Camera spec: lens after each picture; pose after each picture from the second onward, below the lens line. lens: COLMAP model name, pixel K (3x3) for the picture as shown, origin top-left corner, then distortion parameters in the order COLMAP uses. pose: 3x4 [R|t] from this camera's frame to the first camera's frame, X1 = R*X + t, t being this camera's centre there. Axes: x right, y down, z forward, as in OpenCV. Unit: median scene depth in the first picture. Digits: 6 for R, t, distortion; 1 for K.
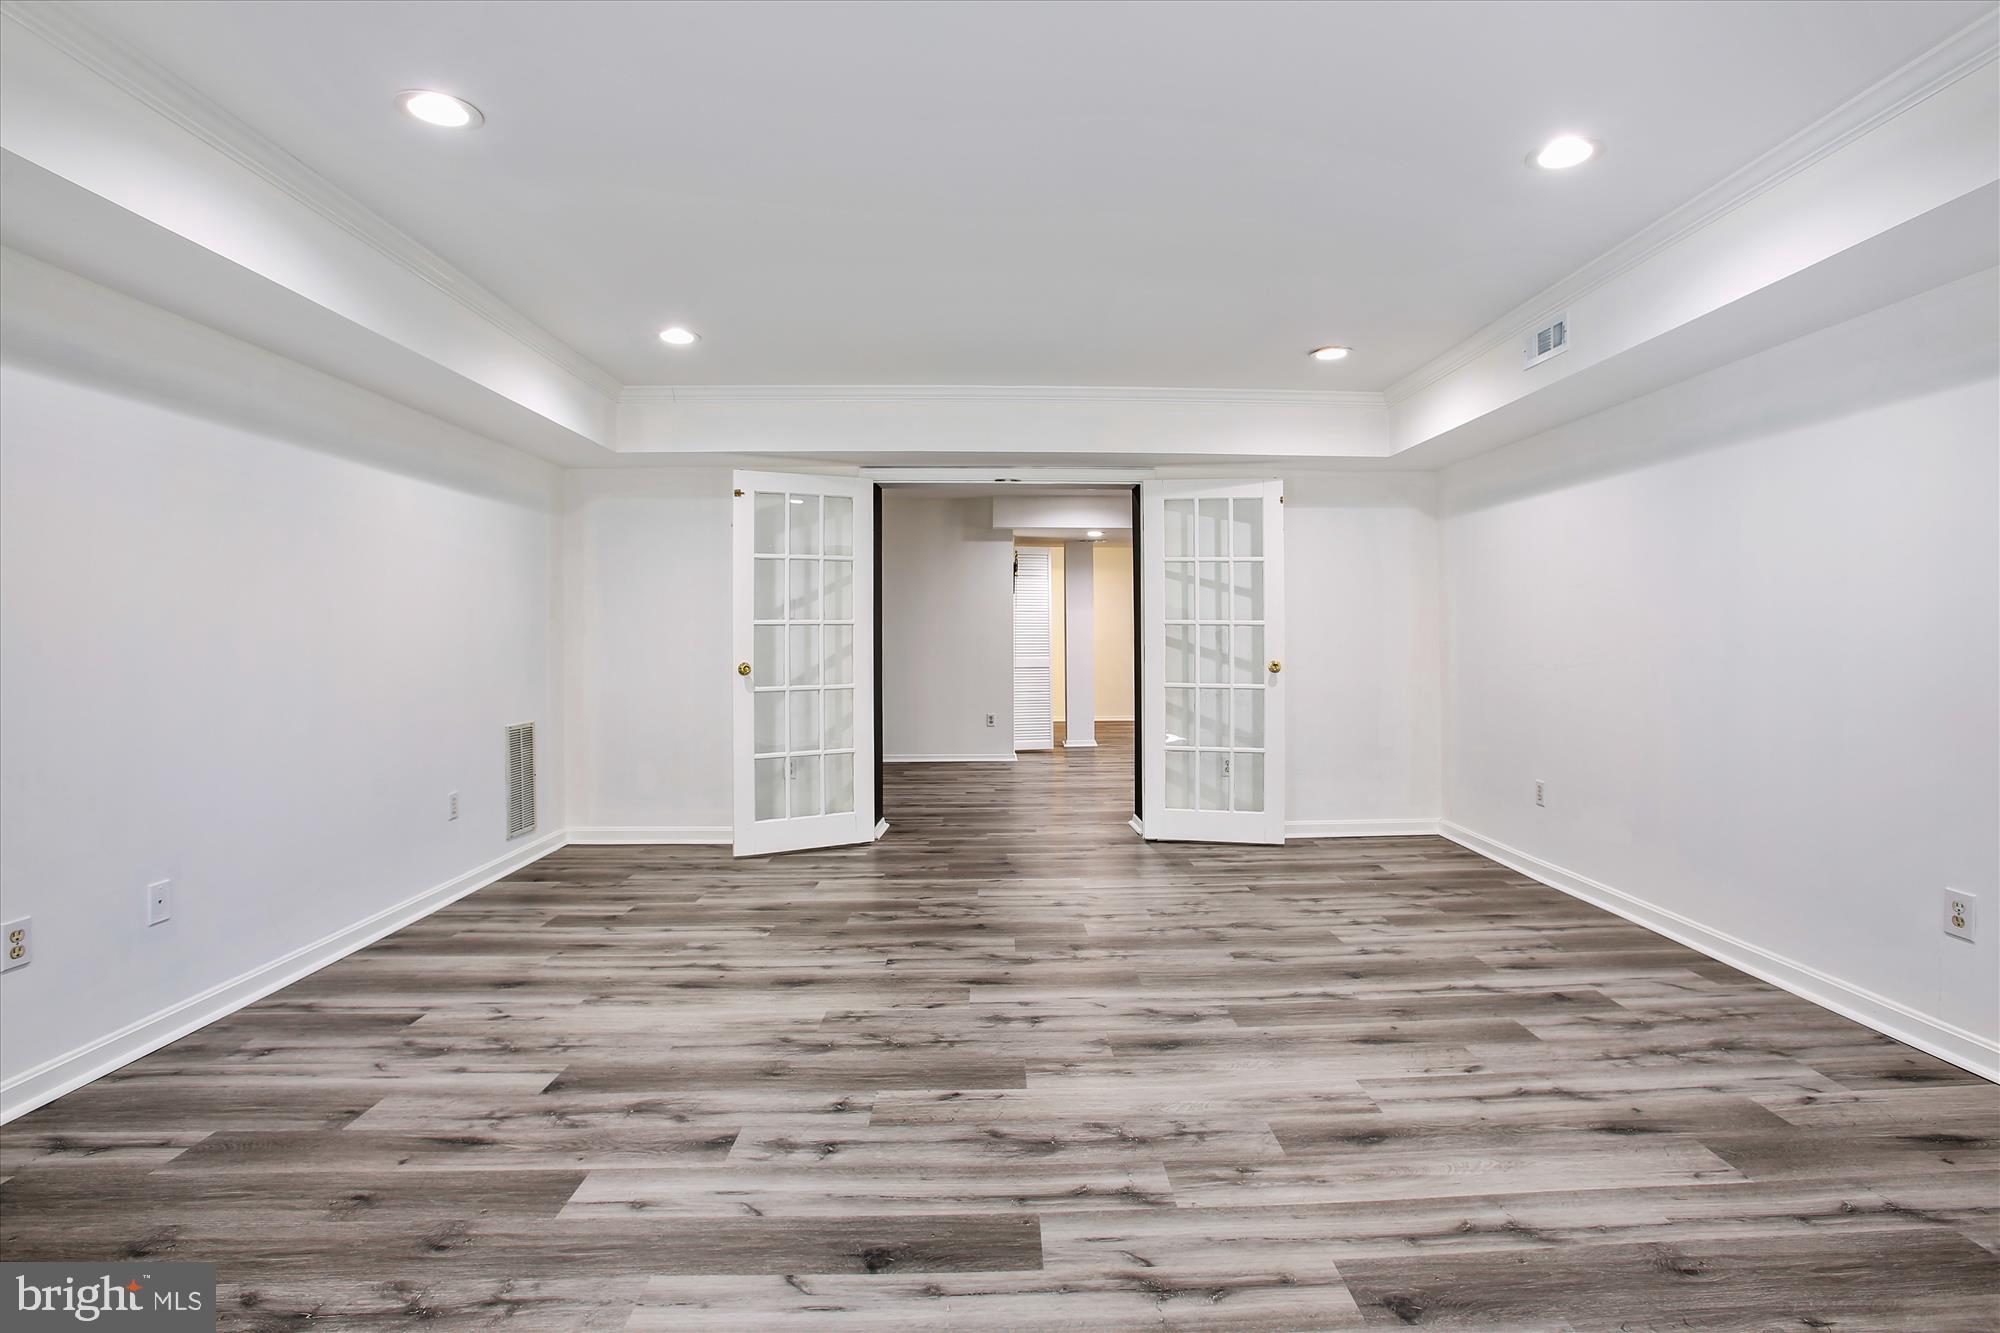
lens RADIAL K [[914.3, 0, 999.6], [0, 914.3, 668.8], [0, 0, 1]] dist [-0.016295, 0.005019]
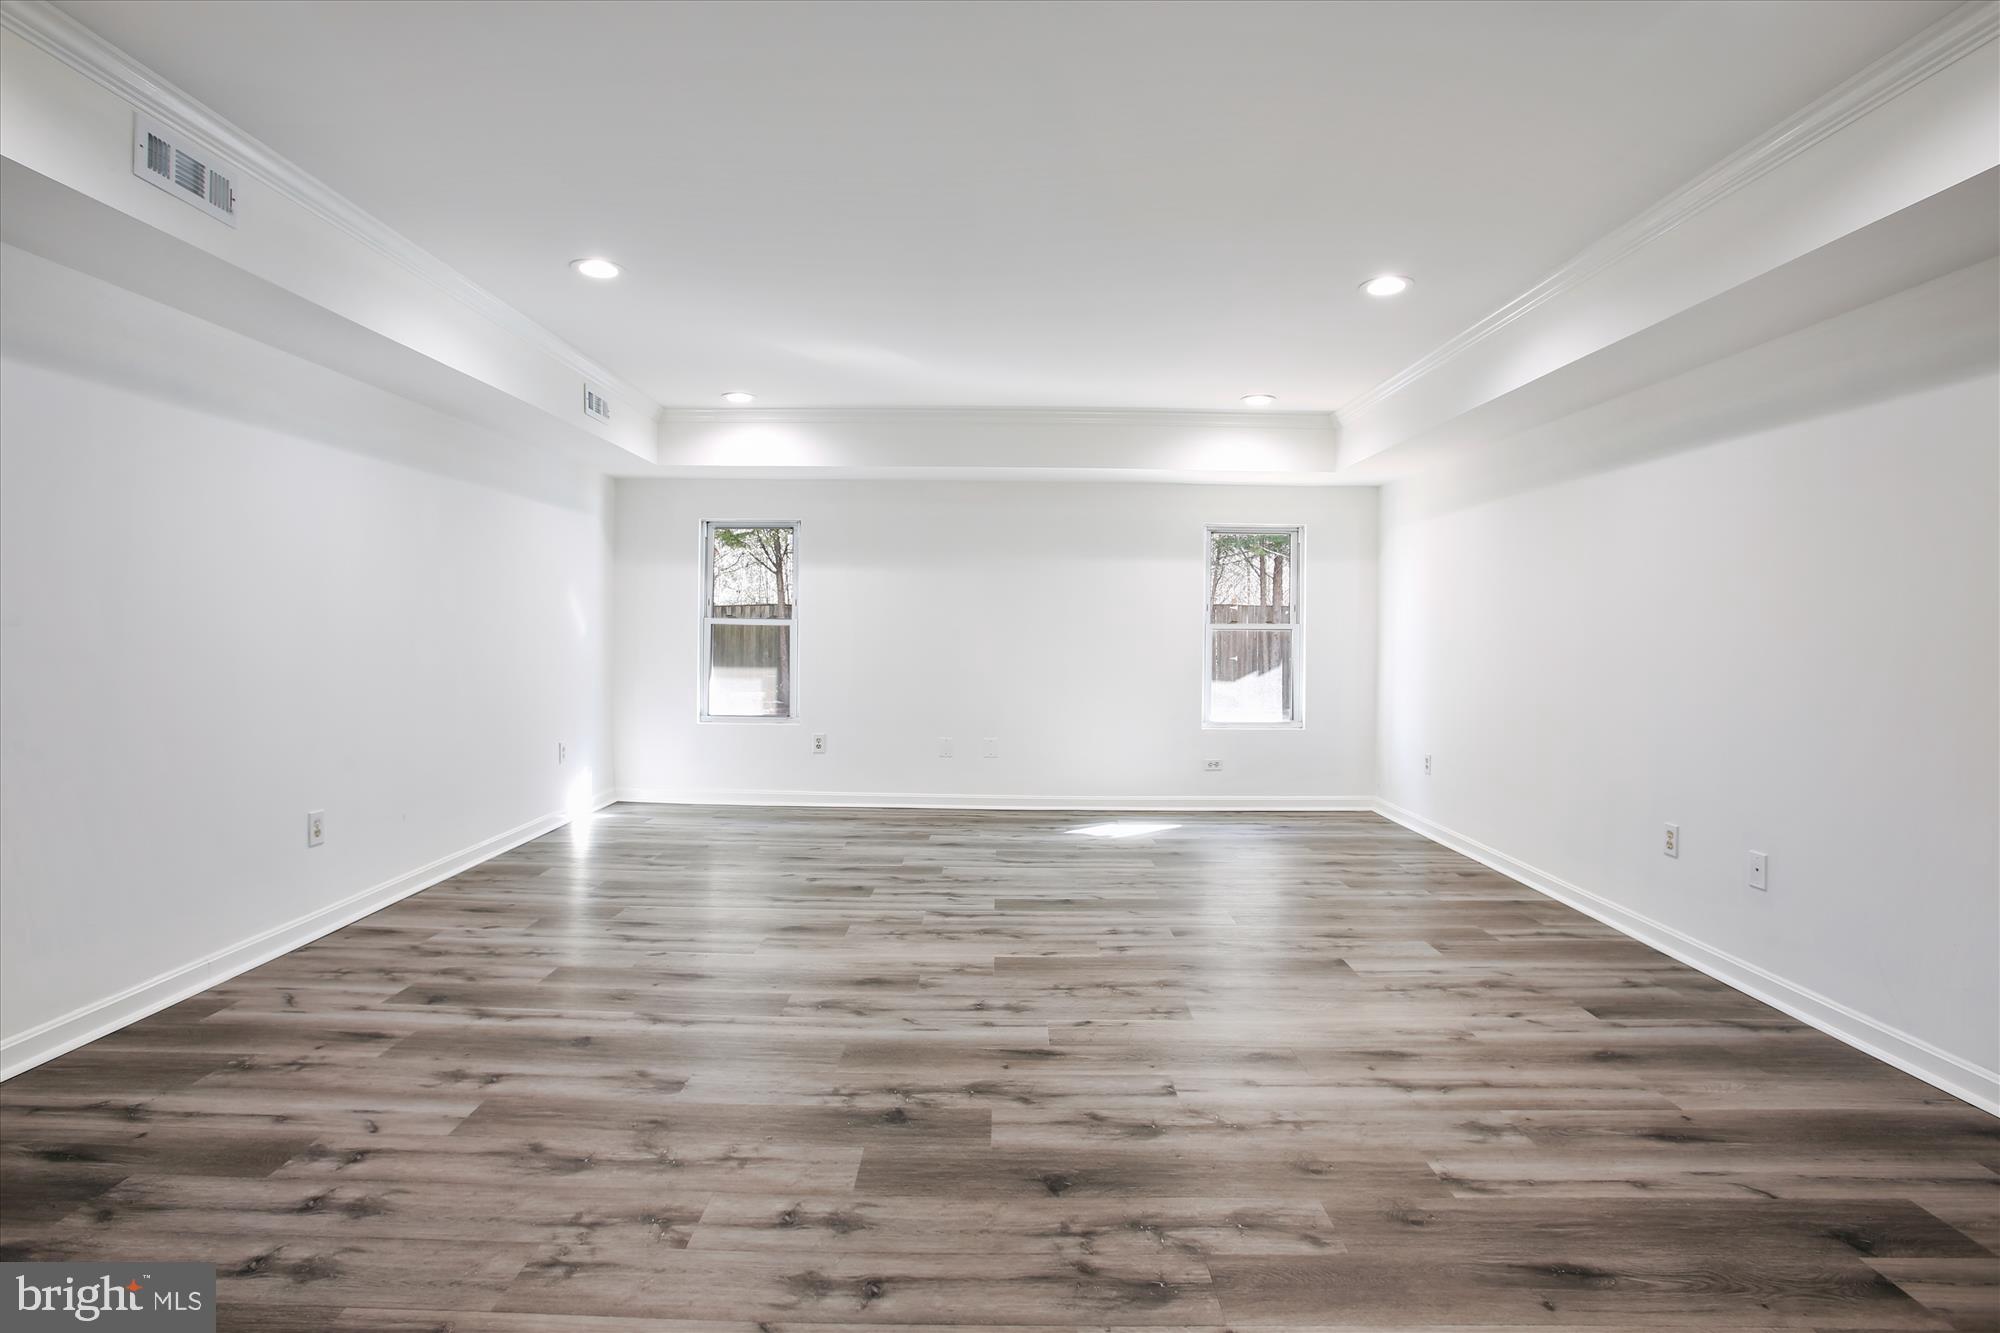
lens RADIAL K [[914.3, 0, 999.6], [0, 914.3, 668.8], [0, 0, 1]] dist [-0.016295, 0.005019]
pose [[-0.999918, -0.005693, 0.011484, 0.006830], [-0.004802, 0.997083, 0.076174, -0.065820], [-0.011884, 0.076113, -0.997028, 1.896017]]
